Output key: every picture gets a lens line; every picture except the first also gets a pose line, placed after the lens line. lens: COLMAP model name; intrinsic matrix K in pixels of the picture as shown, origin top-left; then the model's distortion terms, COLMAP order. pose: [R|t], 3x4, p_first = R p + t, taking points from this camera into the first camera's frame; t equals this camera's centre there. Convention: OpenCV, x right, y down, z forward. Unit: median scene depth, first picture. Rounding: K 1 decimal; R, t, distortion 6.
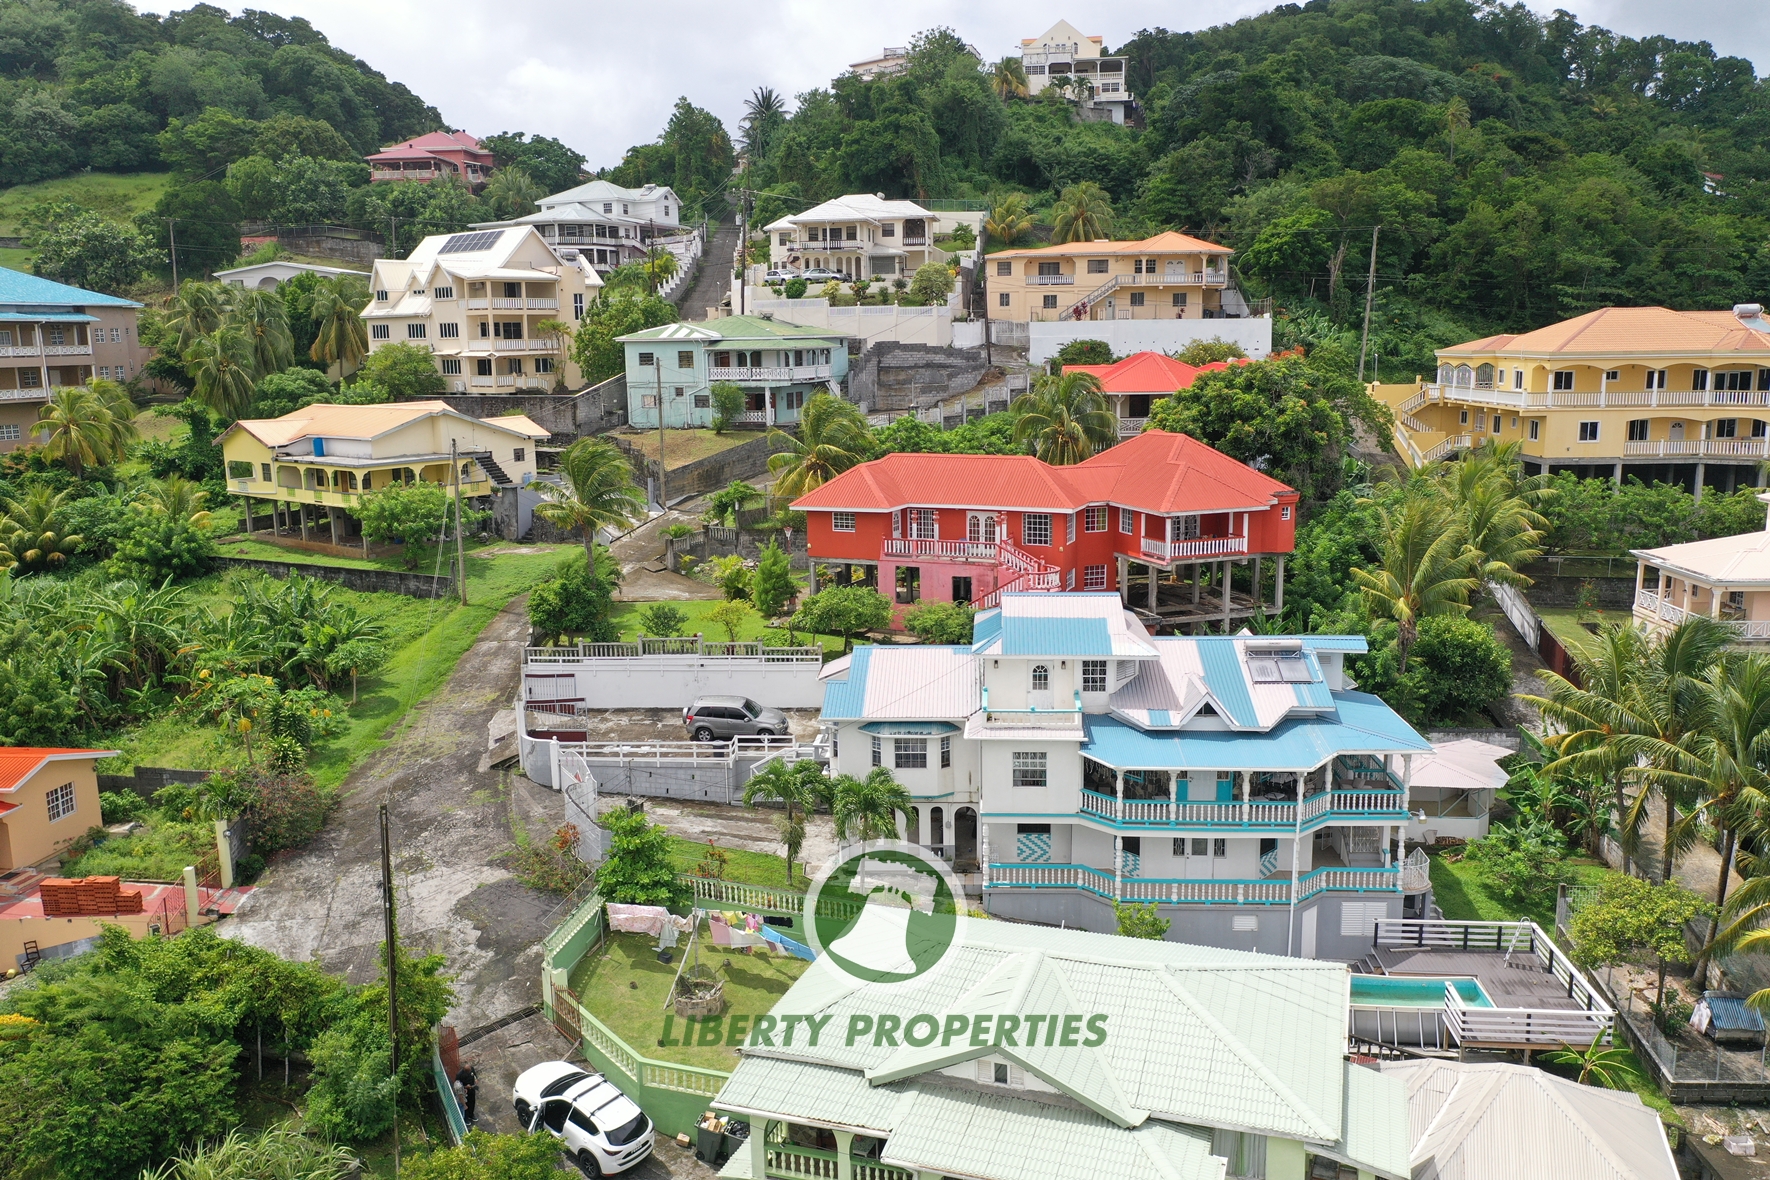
lens RADIAL K [[1397.2, 0, 885.0], [0, 1397.2, 590.0], [0, 0, 1]] dist [0.002966, -0.000975]
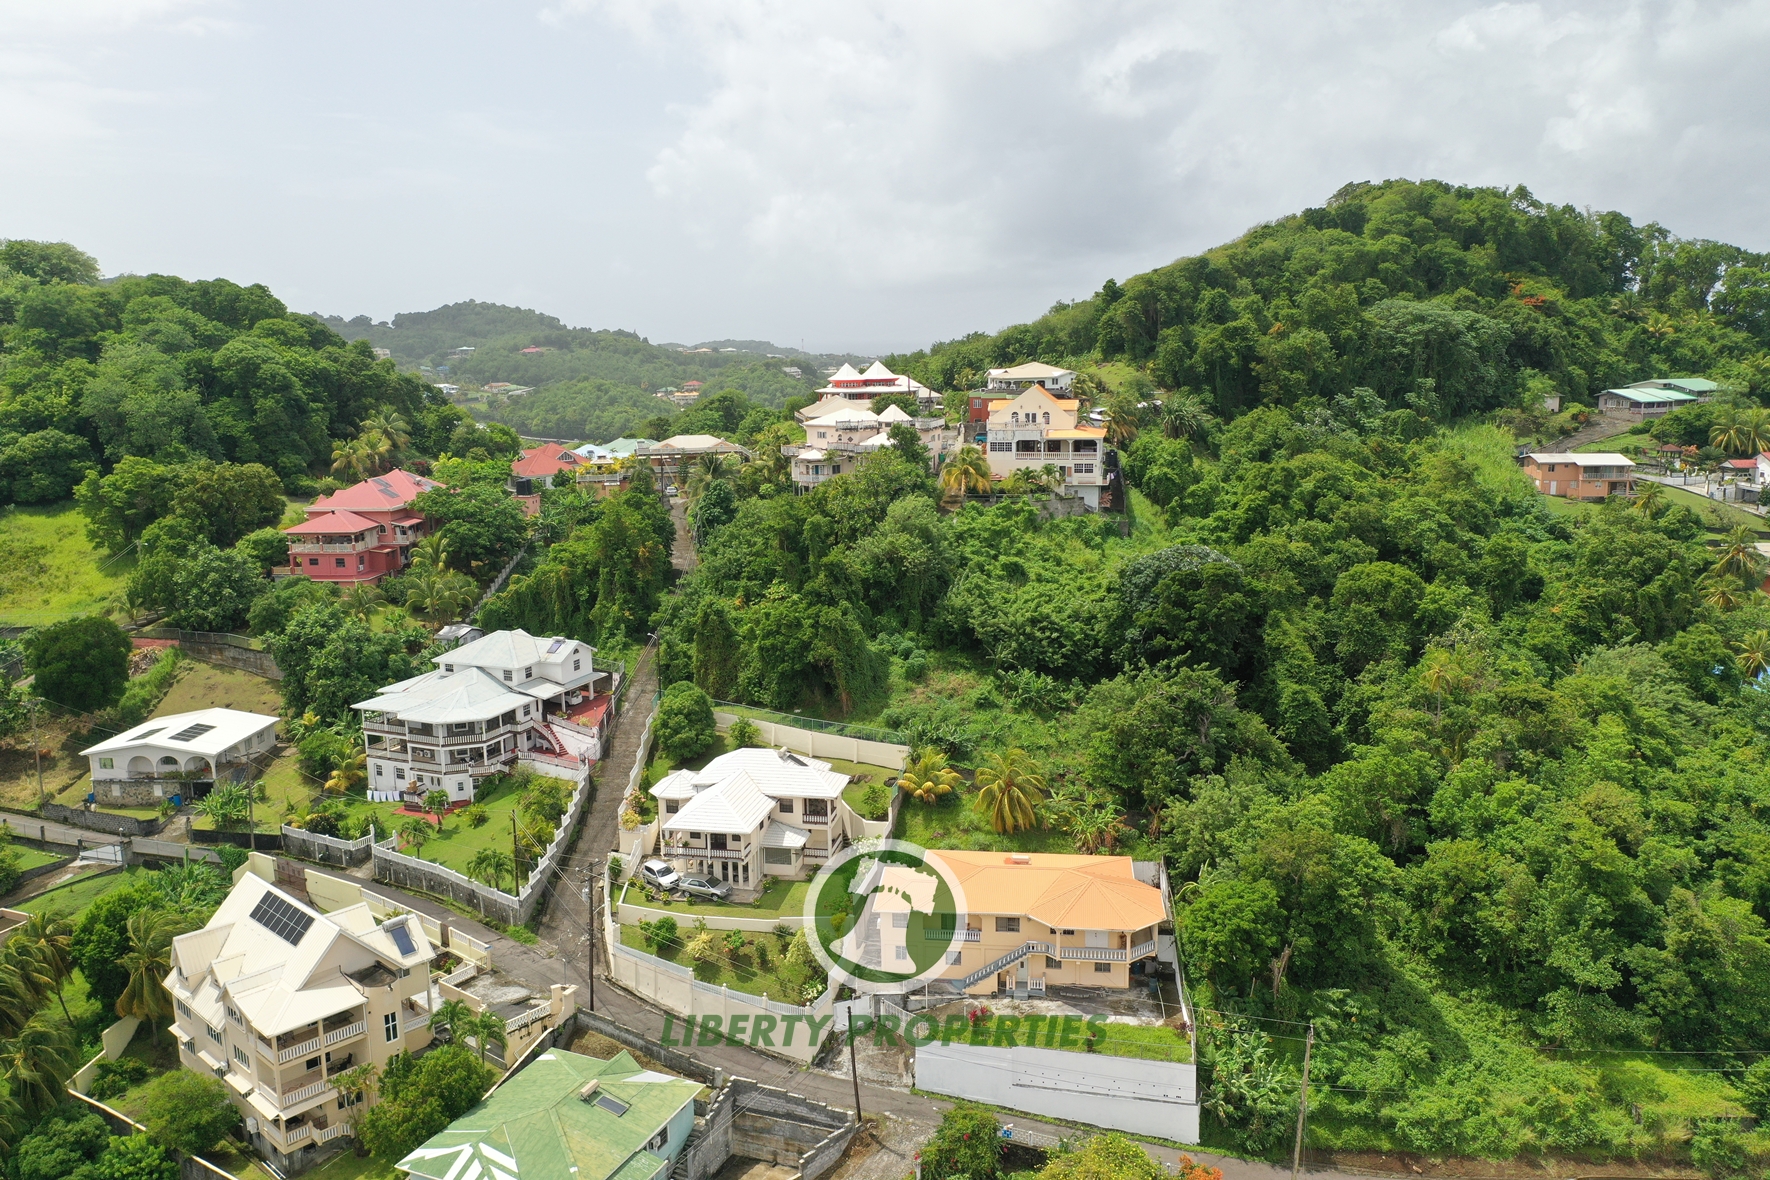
lens RADIAL K [[1391.6, 0, 885.0], [0, 1391.6, 590.0], [0, 0, 1]] dist [-0.000114, -0.002902]
pose [[0.998987, 0.007891, -0.044299, 0.273368], [-0.007470, 0.999925, 0.009675, -1.075827], [0.044372, -0.009334, 0.998971, 0.342393]]
